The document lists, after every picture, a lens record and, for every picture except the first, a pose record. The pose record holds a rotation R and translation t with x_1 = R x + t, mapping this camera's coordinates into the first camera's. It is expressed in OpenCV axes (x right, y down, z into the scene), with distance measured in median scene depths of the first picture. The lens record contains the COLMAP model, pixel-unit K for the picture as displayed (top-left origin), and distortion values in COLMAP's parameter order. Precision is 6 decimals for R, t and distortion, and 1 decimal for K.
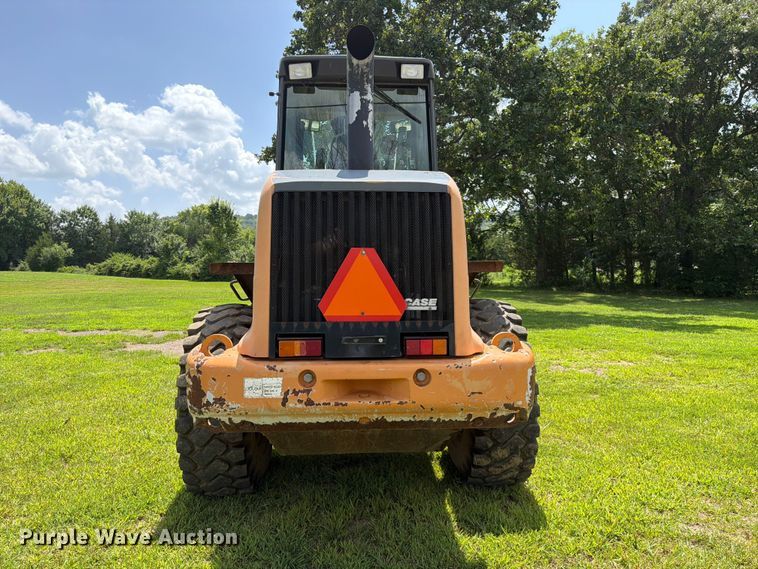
lens RADIAL K [[535.4, 0, 379.0], [0, 535.4, 284.5], [0, 0, 1]] dist [0.085059, -0.112079]
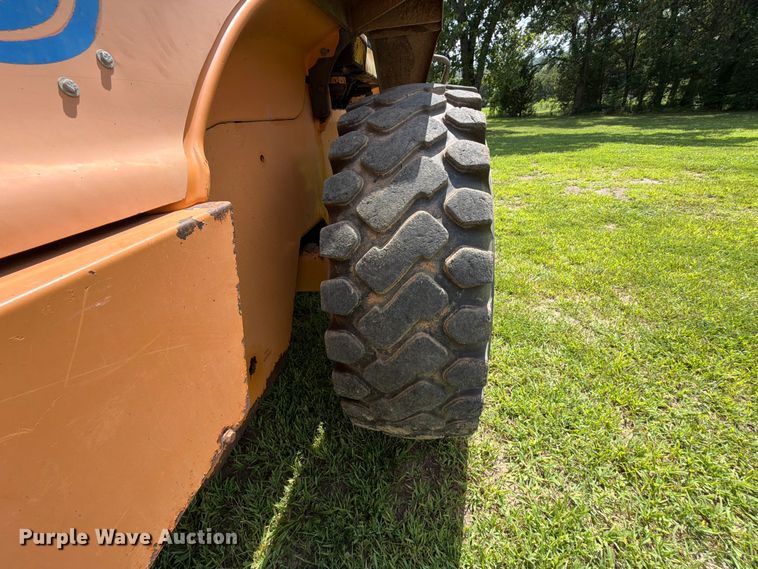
lens RADIAL K [[300.2, 0, 382.1], [0, 300.2, 280.9], [0, 0, 1]] dist [0.001458, 0.000179]
pose [[0.973623, 0.050383, -0.222529, 0.035552], [0.057784, 0.889068, 0.454114, 0.009156], [0.220723, -0.454994, 0.862706, 0.109732]]
